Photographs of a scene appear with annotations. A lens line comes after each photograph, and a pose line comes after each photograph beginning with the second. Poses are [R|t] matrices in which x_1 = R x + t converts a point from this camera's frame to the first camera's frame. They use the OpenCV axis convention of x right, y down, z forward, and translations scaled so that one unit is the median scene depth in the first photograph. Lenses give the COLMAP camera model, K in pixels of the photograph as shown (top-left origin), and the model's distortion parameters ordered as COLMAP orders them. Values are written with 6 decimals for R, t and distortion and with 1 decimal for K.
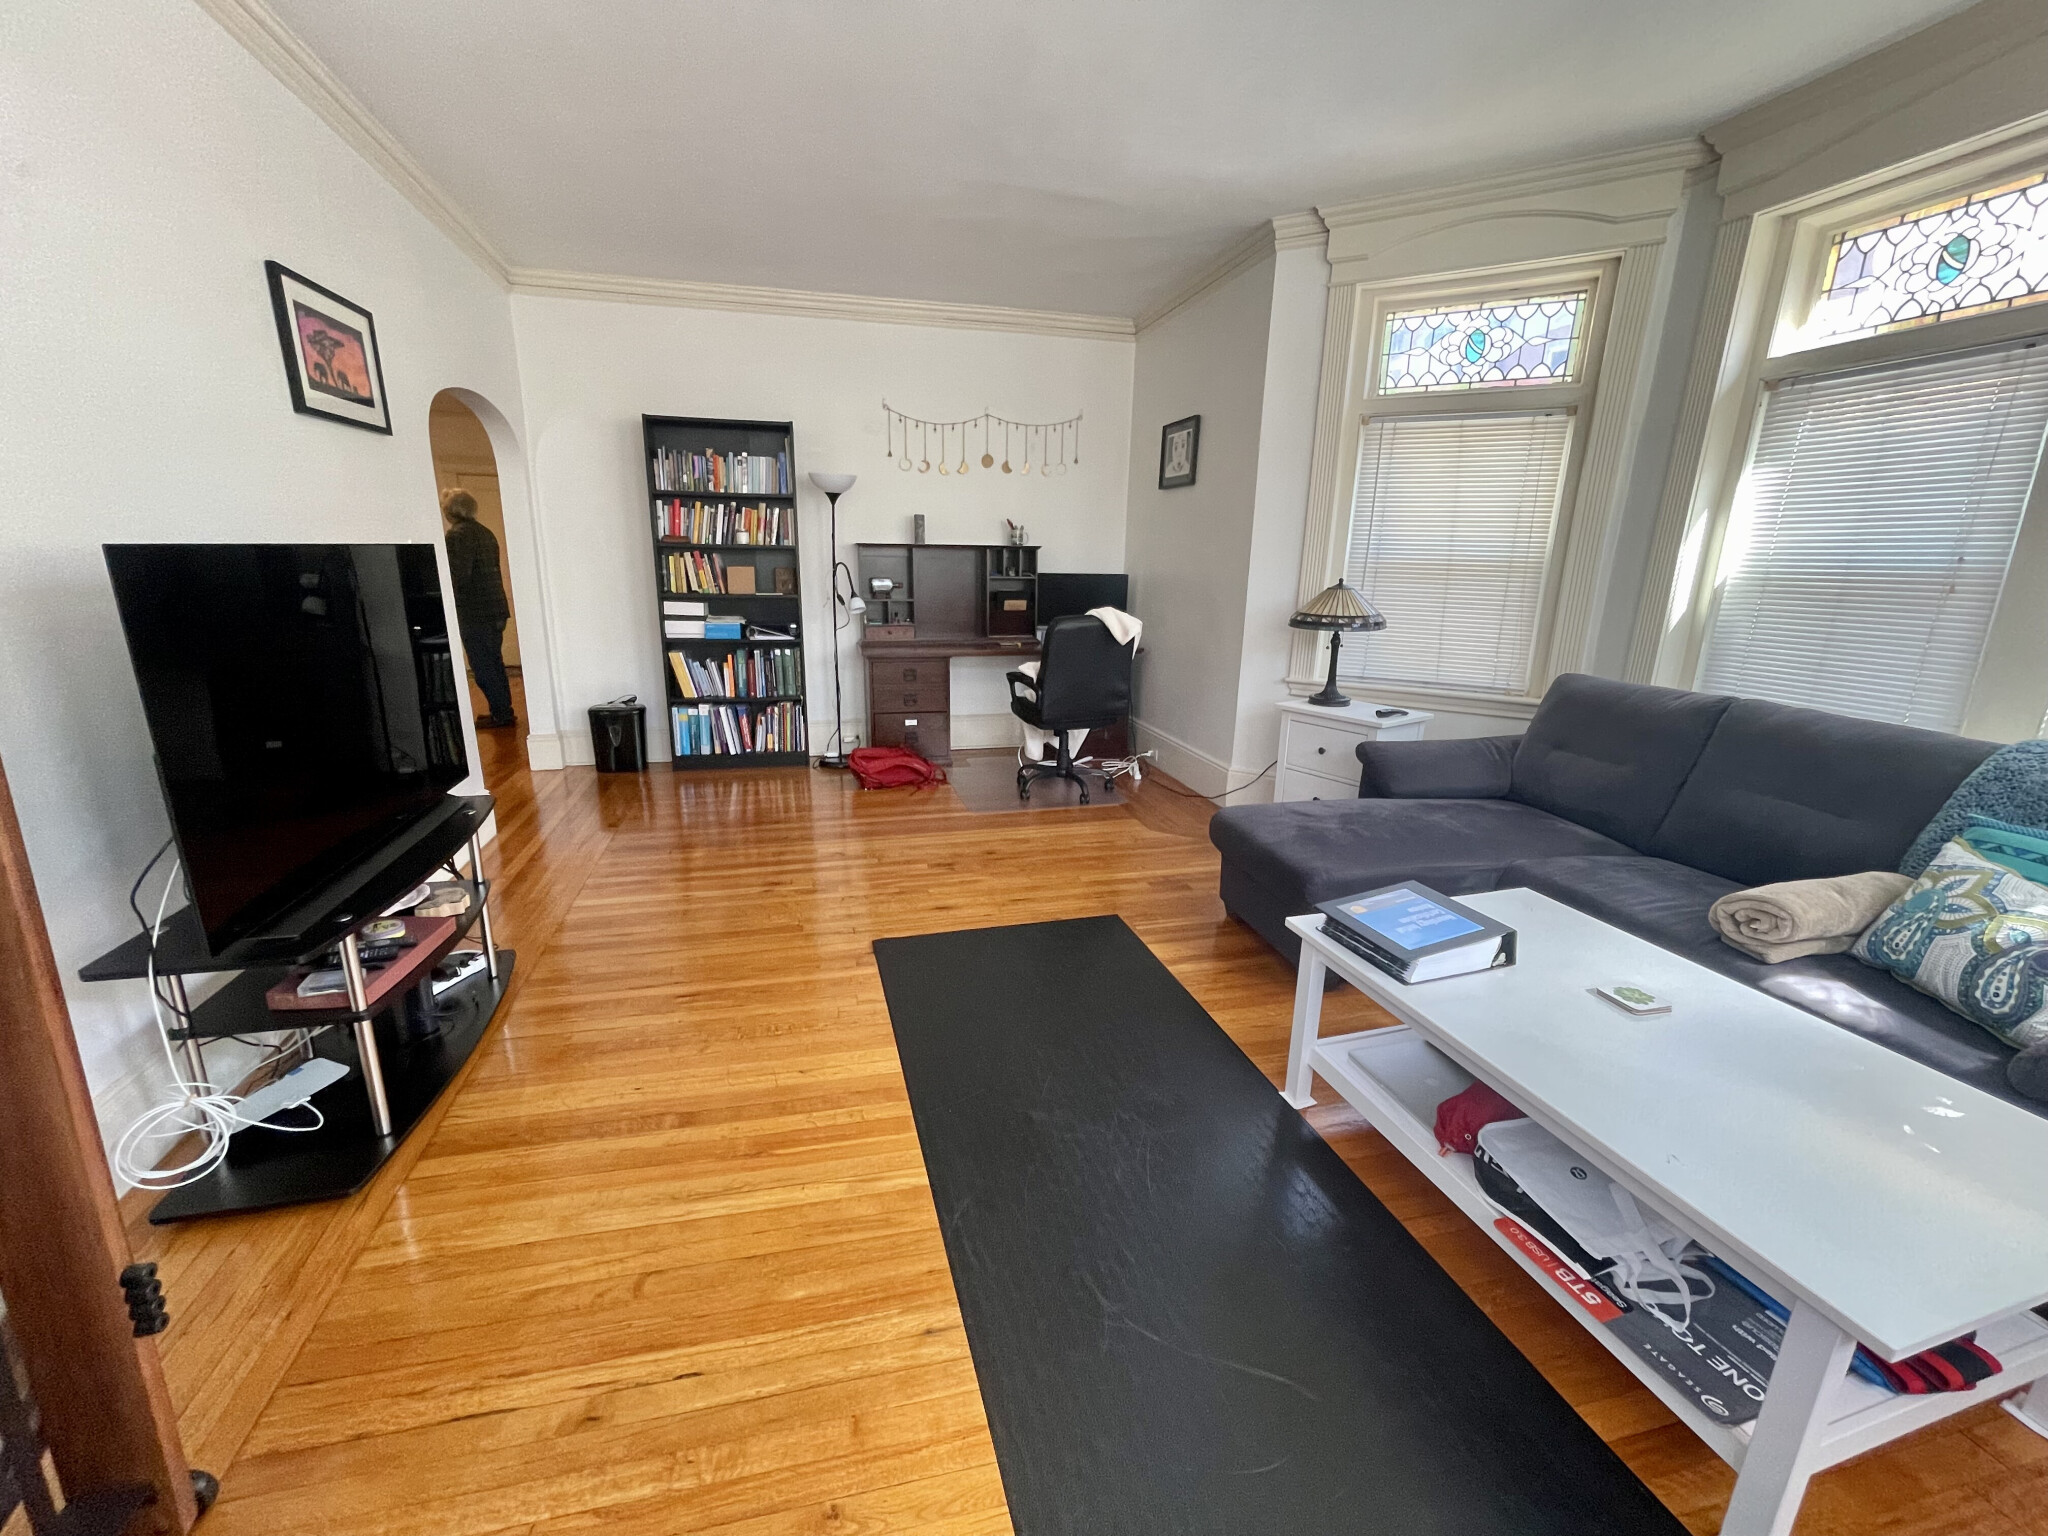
lens RADIAL K [[812.6, 0, 1024.0], [0, 812.6, 768.0], [0, 0, 1]] dist [0.001483, 0.000146]
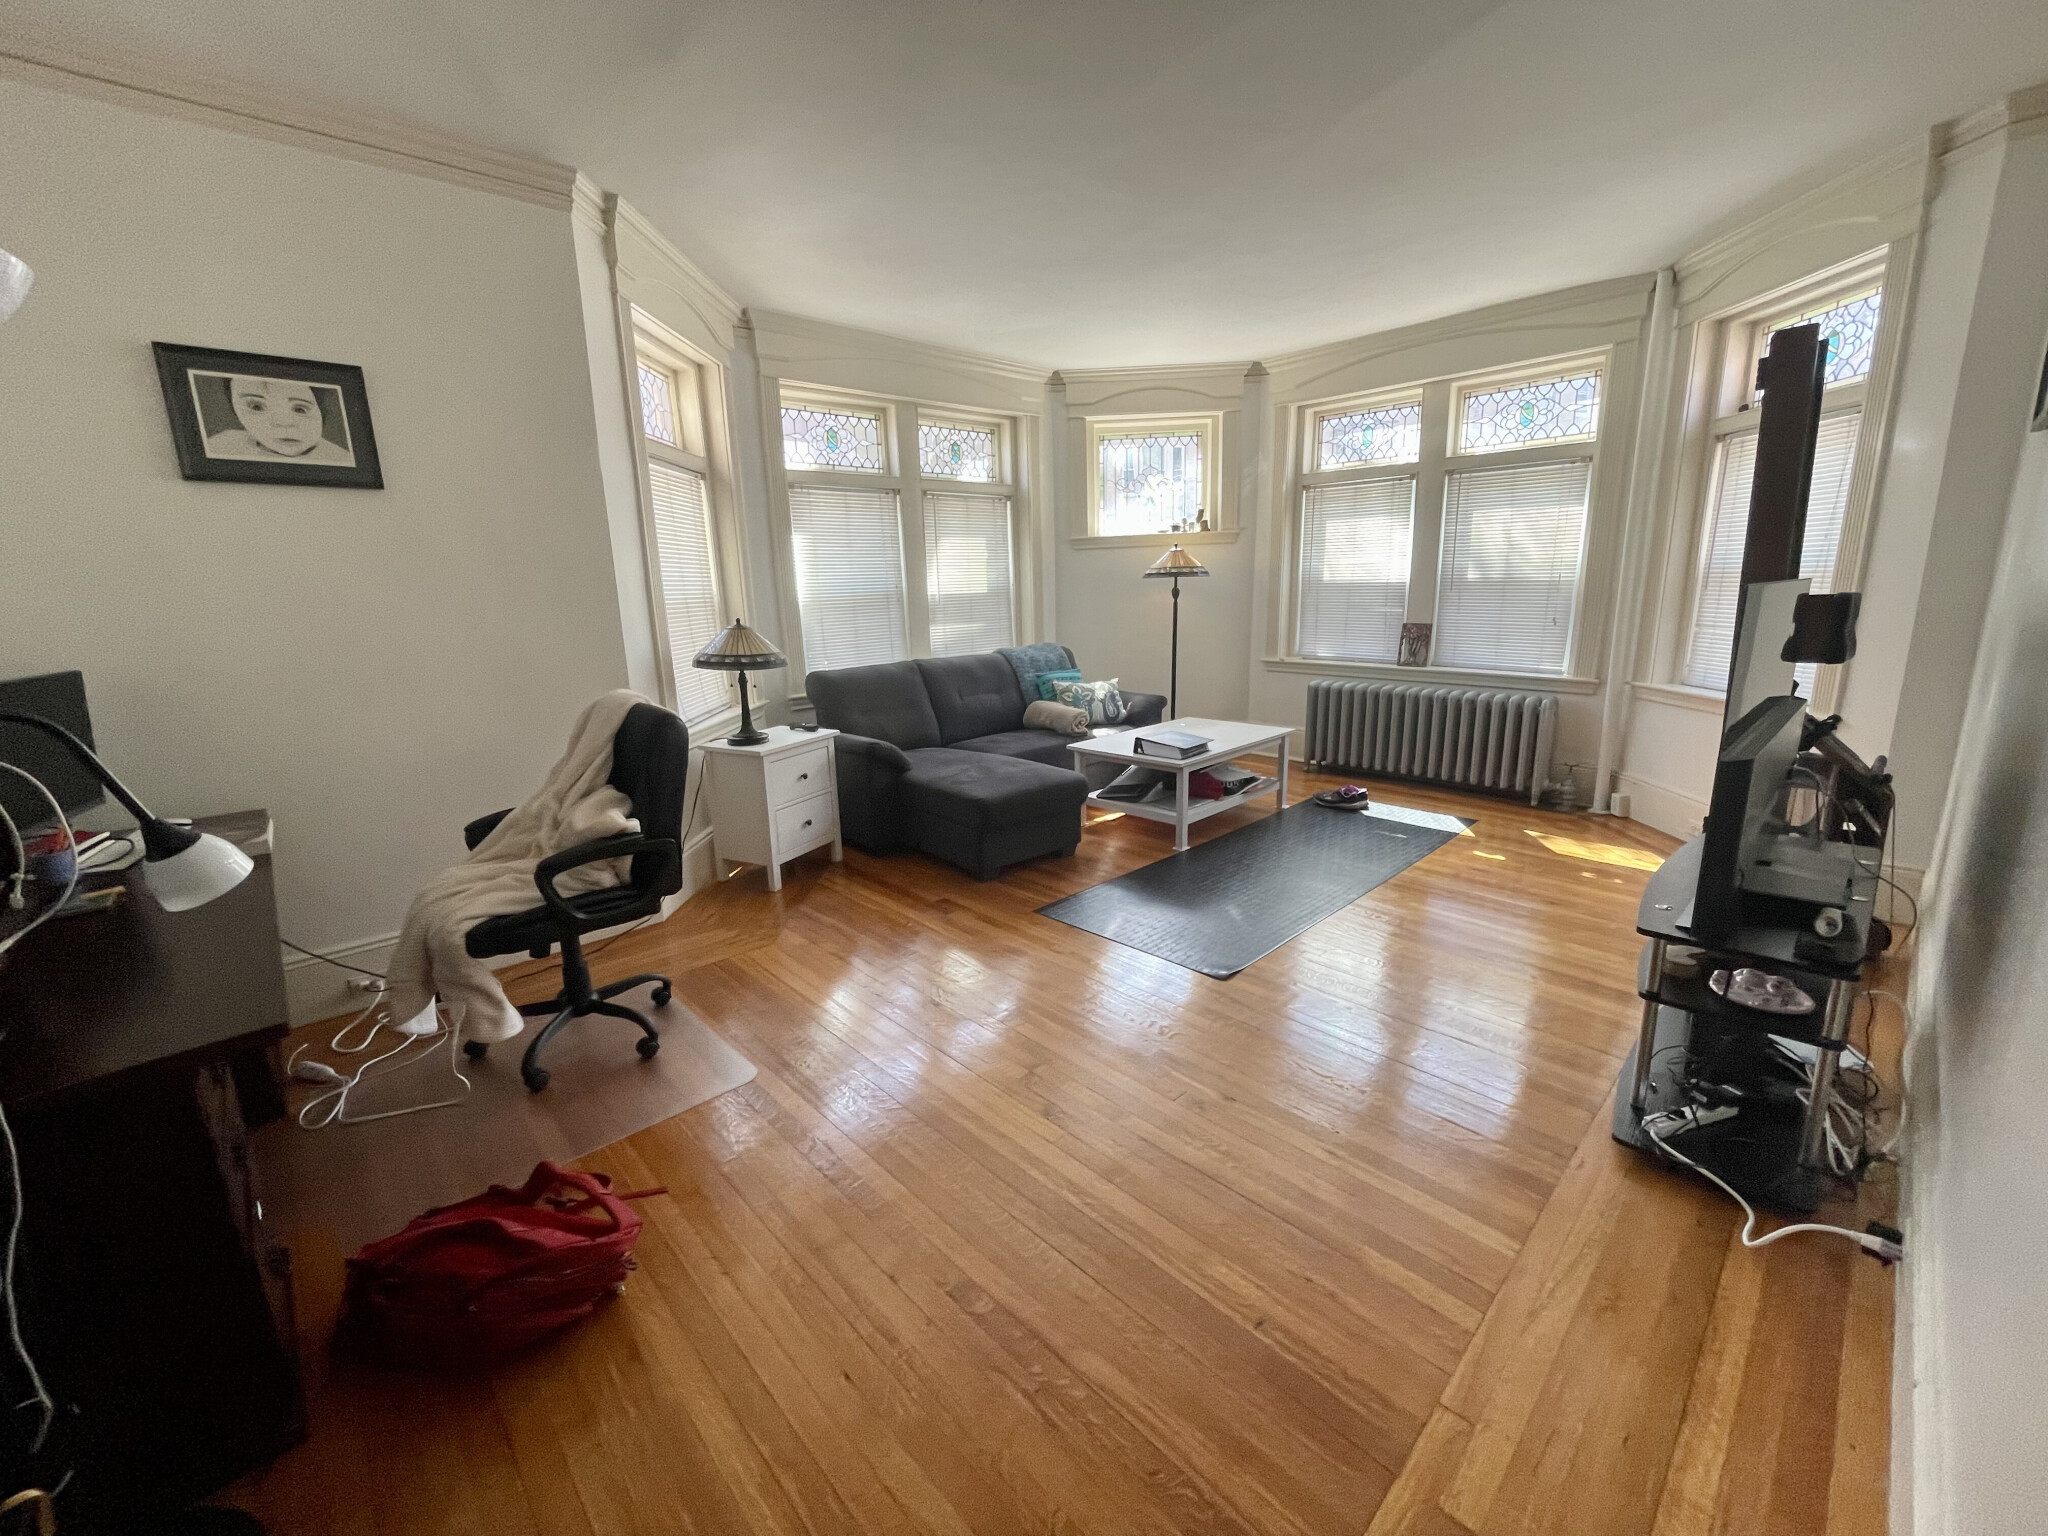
lens RADIAL K [[816.8, 0, 1019.8], [0, 816.8, 734.8], [0, 0, 1]] dist [-0.000583, -0.000042]
pose [[-0.455555, -0.177726, 0.872286, -0.758128], [0.241333, 0.918518, 0.313182, -0.371698], [-0.856871, 0.353184, -0.375544, 1.270233]]
